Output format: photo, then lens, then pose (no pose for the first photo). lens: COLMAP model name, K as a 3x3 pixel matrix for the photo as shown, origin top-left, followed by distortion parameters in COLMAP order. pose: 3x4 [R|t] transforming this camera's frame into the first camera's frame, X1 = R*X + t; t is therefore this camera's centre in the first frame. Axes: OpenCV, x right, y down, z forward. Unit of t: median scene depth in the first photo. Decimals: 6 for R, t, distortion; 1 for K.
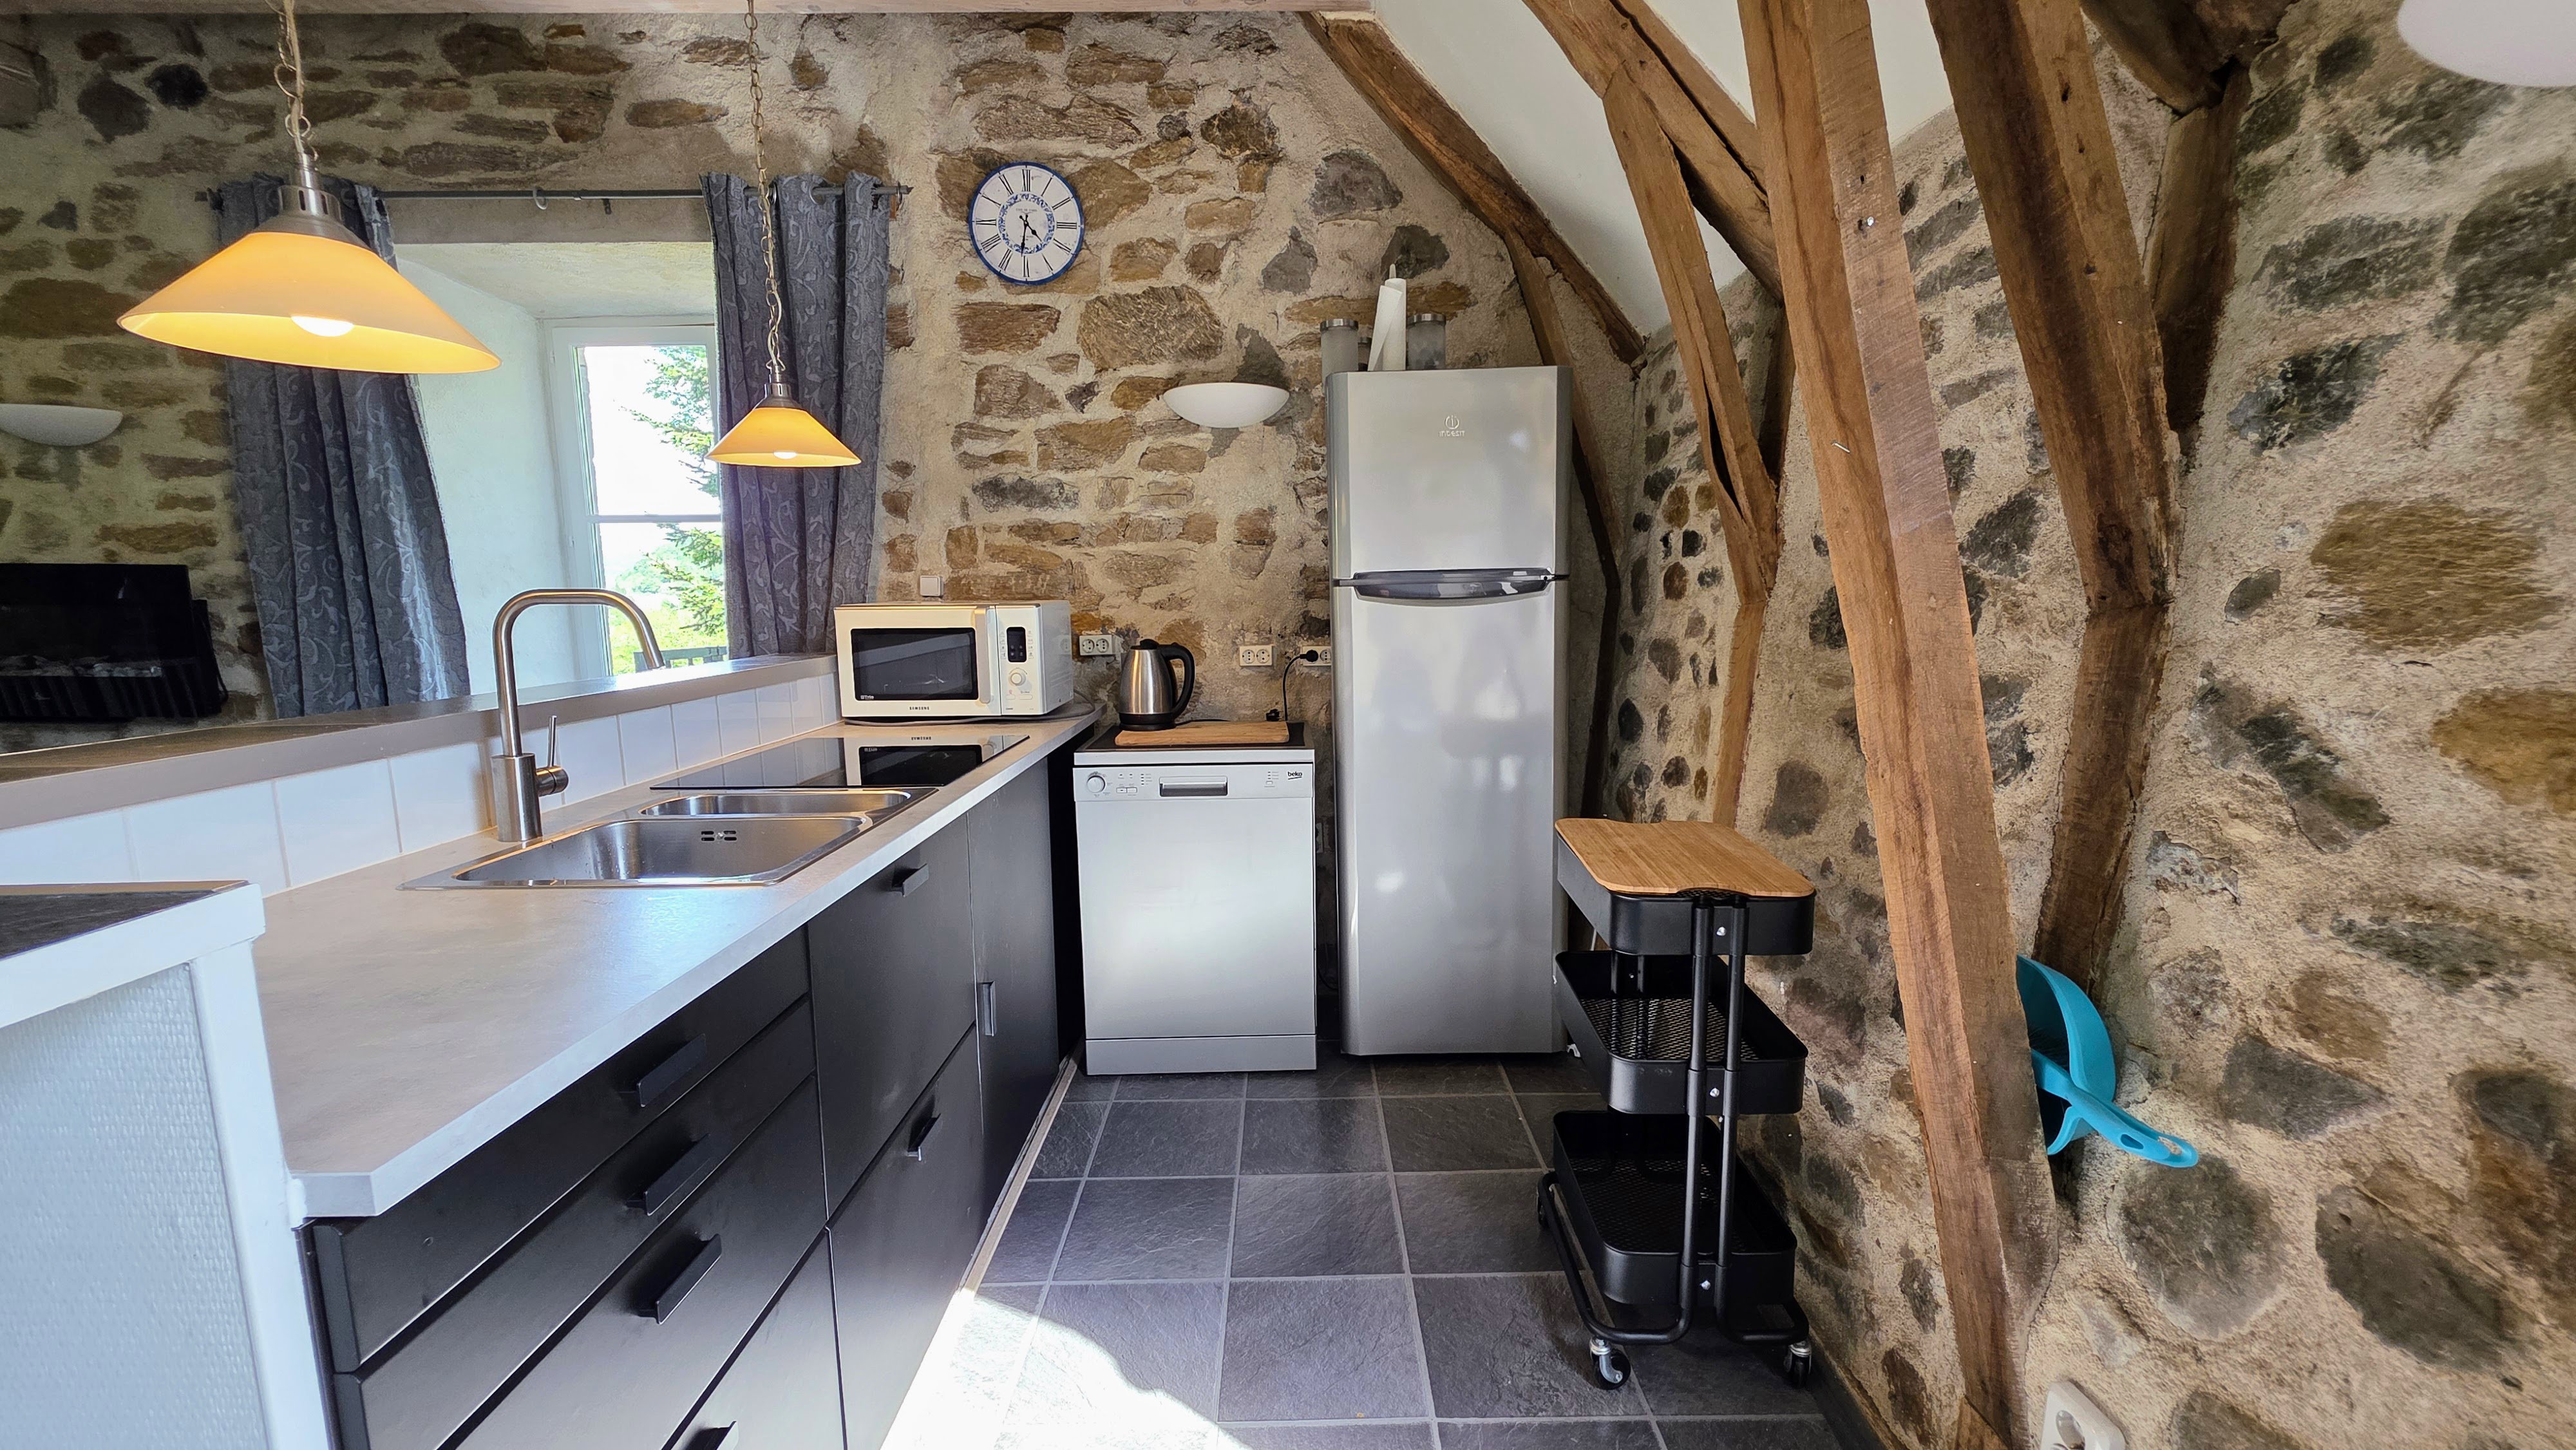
lens RADIAL K [[1025.2, 0, 1301.6], [0, 1025.2, 725.2], [0, 0, 1]] dist [0.002968, -0.000703]
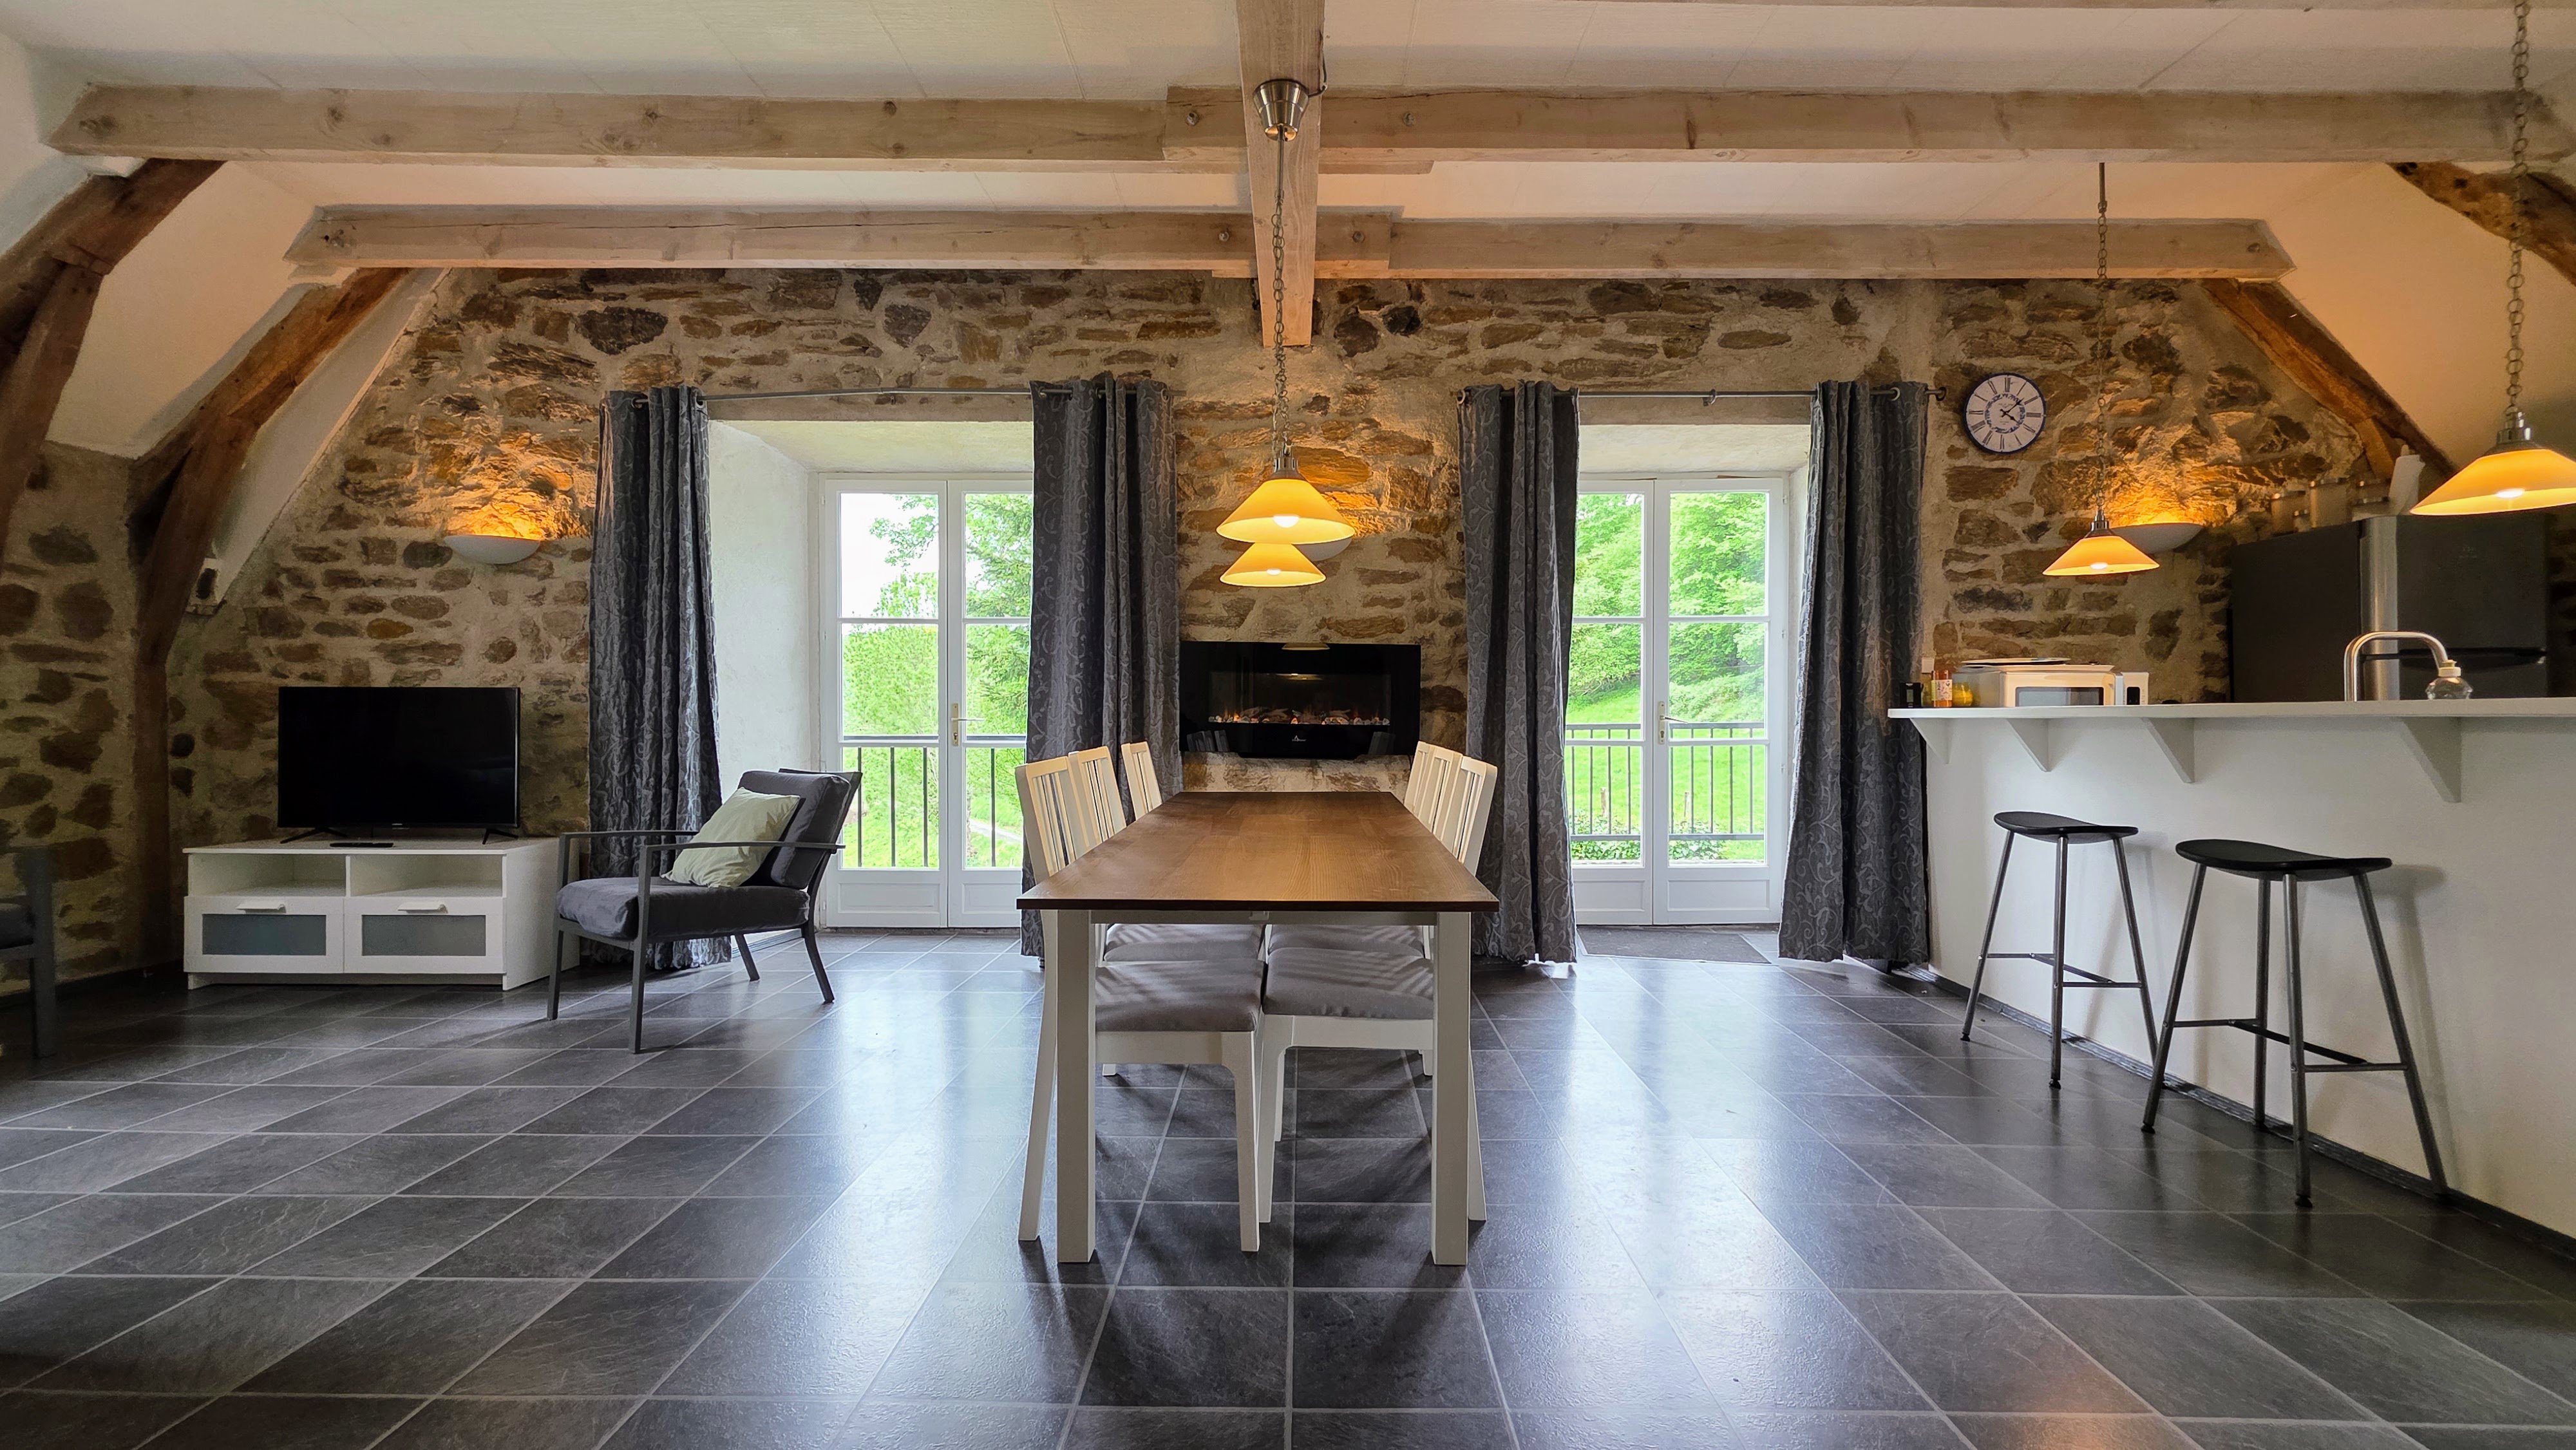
lens RADIAL K [[1025.2, 0, 1293.4], [0, 1025.2, 727.0], [0, 0, 1]] dist [0.002968, -0.000703]
pose [[0.999871, 0.009544, -0.012891, -1.223698], [-0.011105, 0.991843, -0.126981, 0.131692], [0.011574, 0.127108, 0.991821, -0.362298]]
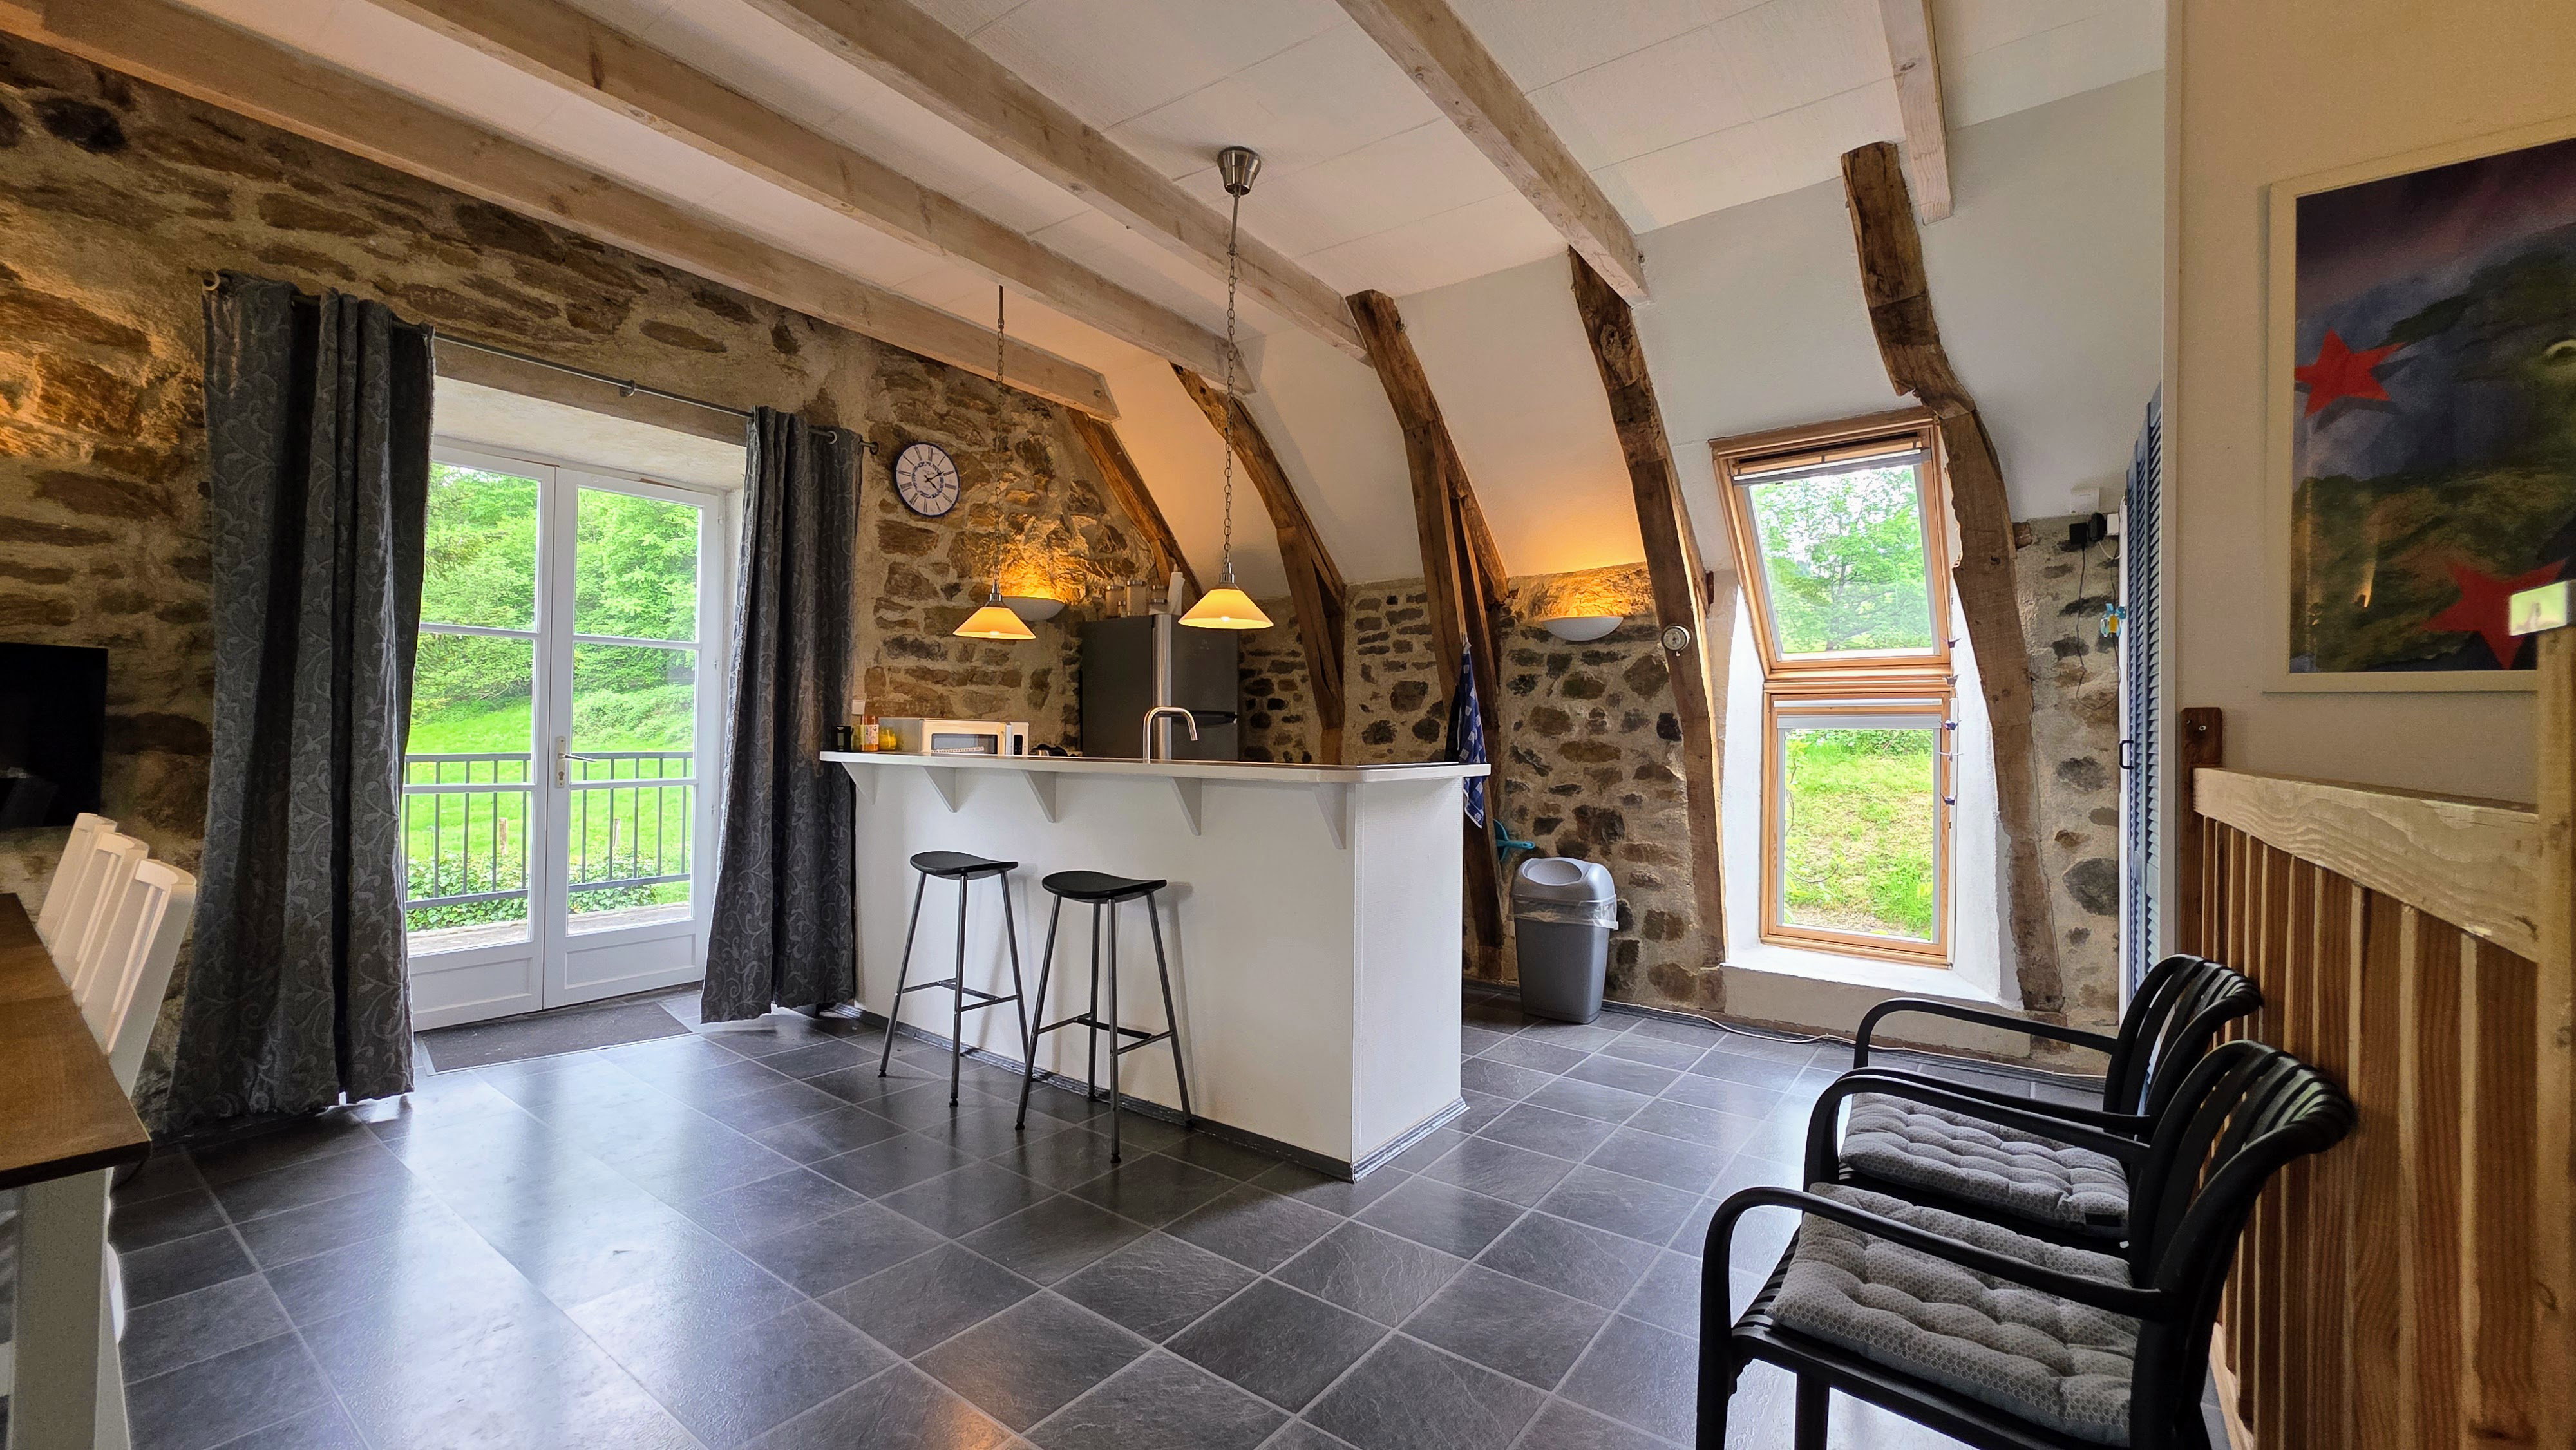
lens RADIAL K [[1025.2, 0, 1295.8], [0, 1025.2, 727.5], [0, 0, 1]] dist [0.002968, -0.000703]
pose [[0.597208, 0.026373, 0.801653, -1.166871], [0.087870, 0.991293, -0.098072, 0.084752], [-0.797259, 0.129010, 0.589690, -0.312072]]
